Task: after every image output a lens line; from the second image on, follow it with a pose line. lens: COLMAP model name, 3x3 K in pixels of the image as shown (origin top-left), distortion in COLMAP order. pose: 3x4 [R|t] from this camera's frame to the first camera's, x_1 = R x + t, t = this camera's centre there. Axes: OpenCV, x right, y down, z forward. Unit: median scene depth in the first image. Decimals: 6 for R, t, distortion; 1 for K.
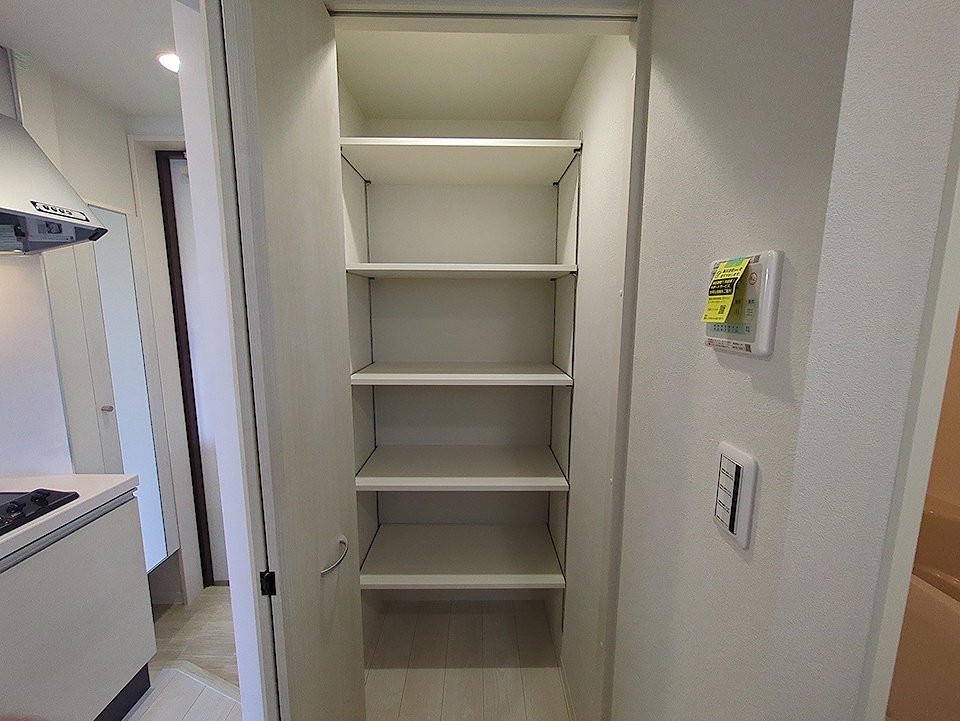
lens RADIAL K [[385.2, 0, 481.1], [0, 385.2, 365.6], [0, 0, 1]] dist [0.001435, -0.000205]
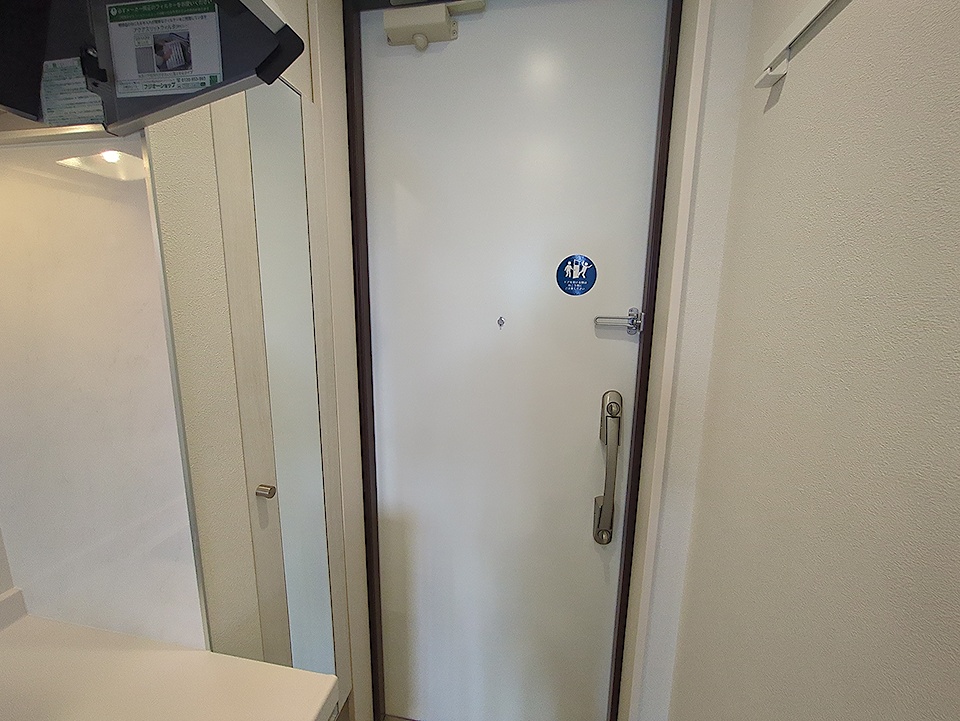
lens RADIAL K [[385.2, 0, 483.1], [0, 385.2, 362.1], [0, 0, 1]] dist [0.001435, -0.000205]
pose [[0.983345, 0.043285, -0.176517, -0.738523], [-0.038315, 0.998770, 0.031473, -0.087606], [0.177662, -0.024185, 0.983794, 0.683432]]
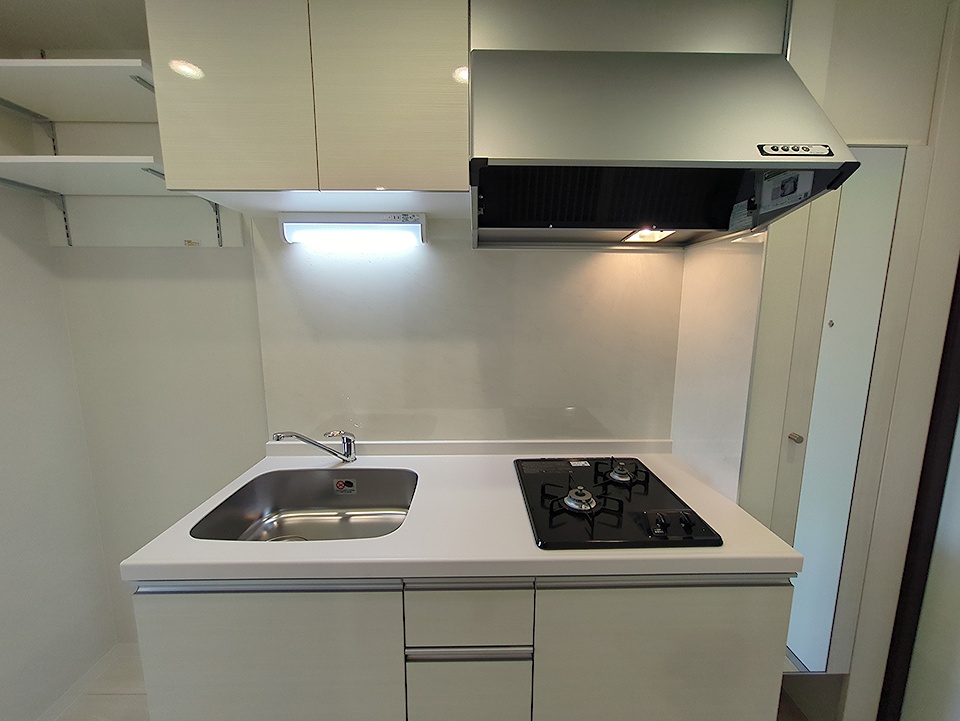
lens RADIAL K [[385.2, 0, 481.9], [0, 385.2, 361.8], [0, 0, 1]] dist [0.001435, -0.000205]
pose [[0.026557, 0.139718, -0.989835, -0.348864], [-0.148445, 0.979757, 0.134312, -0.043236], [0.988564, 0.143370, 0.046760, 0.434576]]
